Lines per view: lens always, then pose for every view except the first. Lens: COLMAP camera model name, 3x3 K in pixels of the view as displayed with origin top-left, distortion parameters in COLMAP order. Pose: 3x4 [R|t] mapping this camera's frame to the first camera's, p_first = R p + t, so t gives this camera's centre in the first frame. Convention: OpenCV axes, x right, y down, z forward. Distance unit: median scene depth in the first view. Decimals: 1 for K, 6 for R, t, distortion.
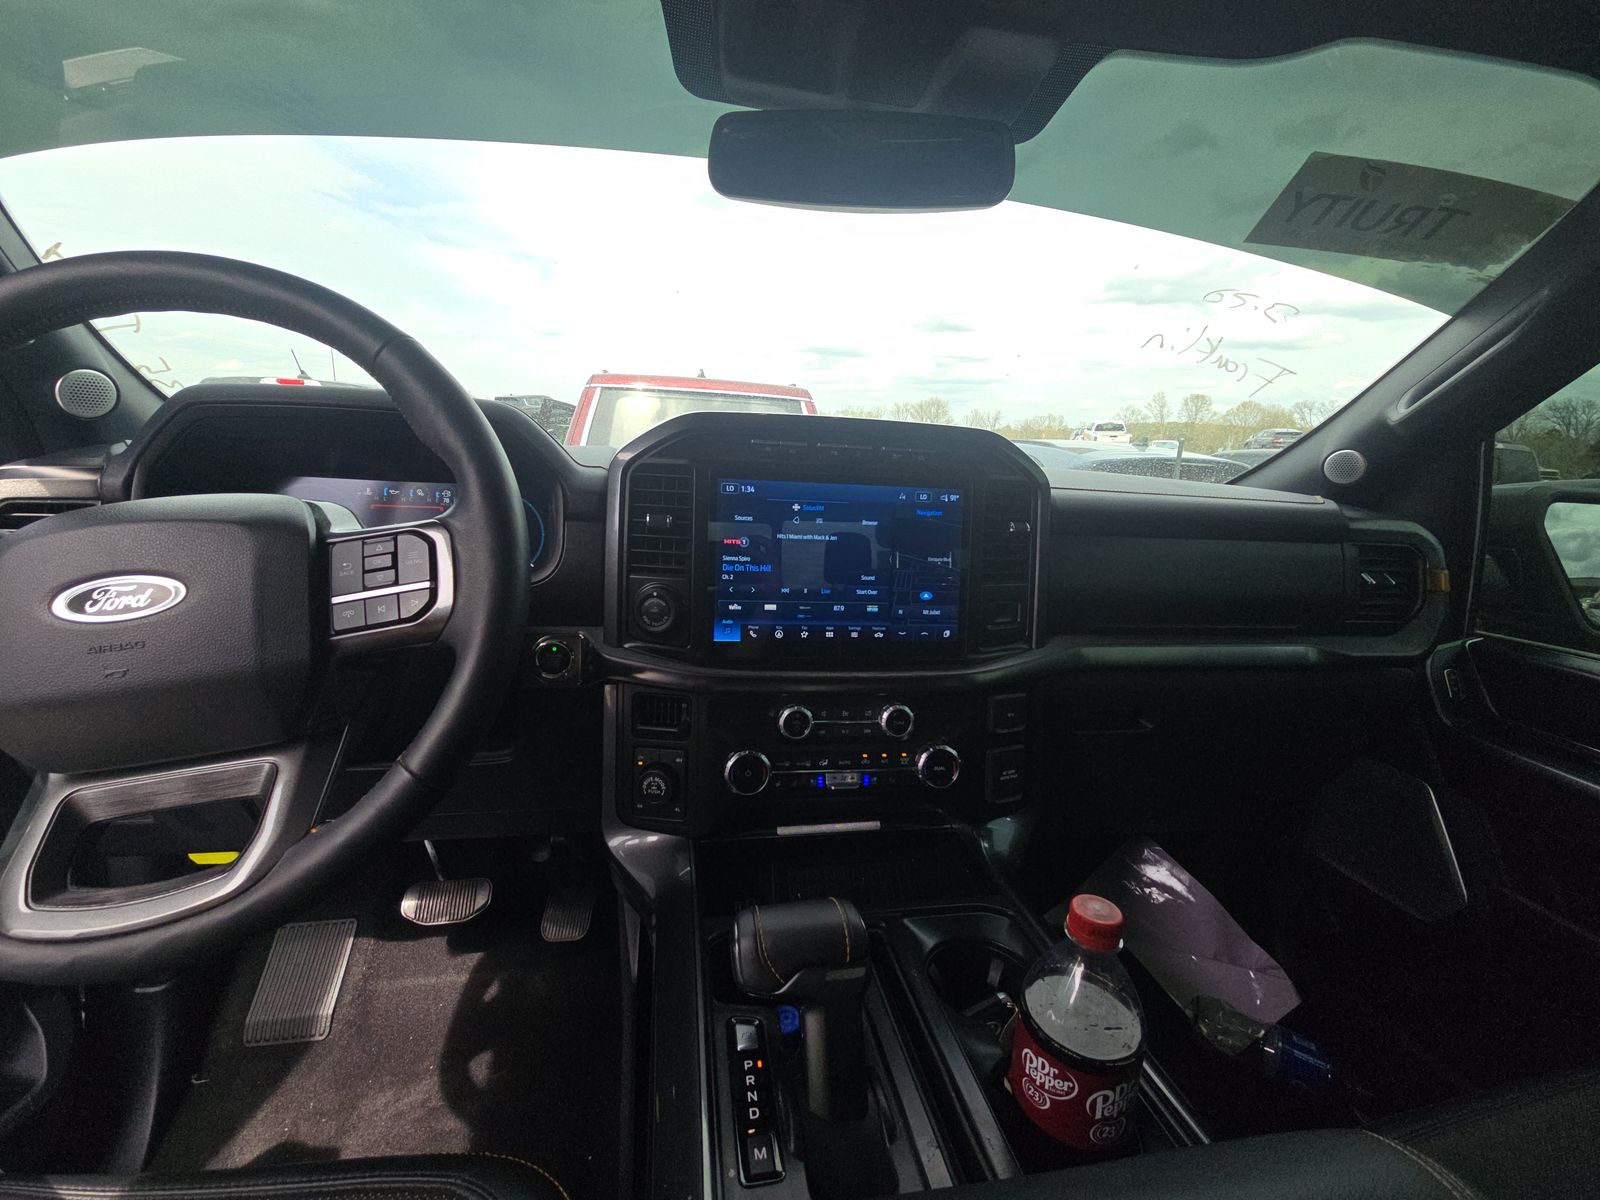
lens RADIAL K [[642.9, 0, 800.0], [0, 642.9, 600.0], [0, 0, 1]] dist [0.001098, -0.013871]
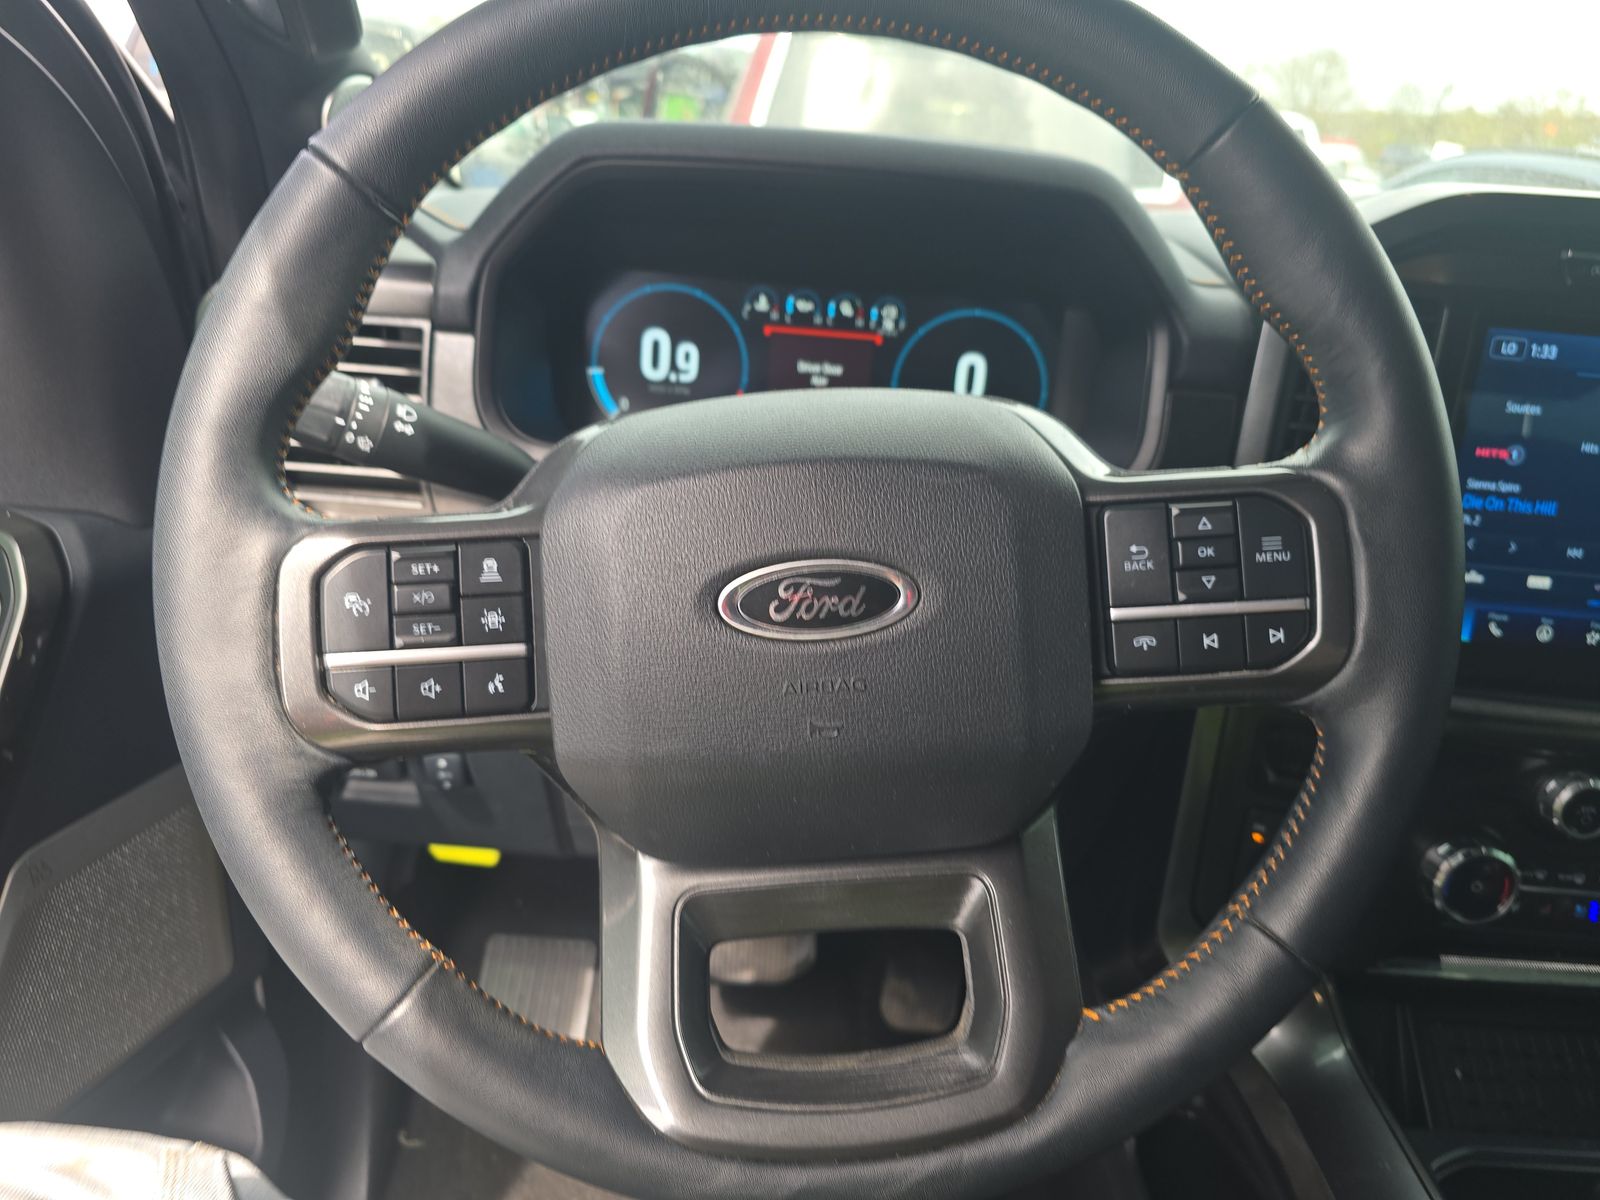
lens RADIAL K [[1078.0, 0, 800.0], [0, 1078.0, 600.0], [0, 0, 1]] dist [0.054472, -0.051821]
pose [[0.976494, 0.106371, -0.187467, -0.822252], [-0.071492, 0.980347, 0.183870, -0.168426], [0.203341, -0.166146, 0.964908, 0.024402]]
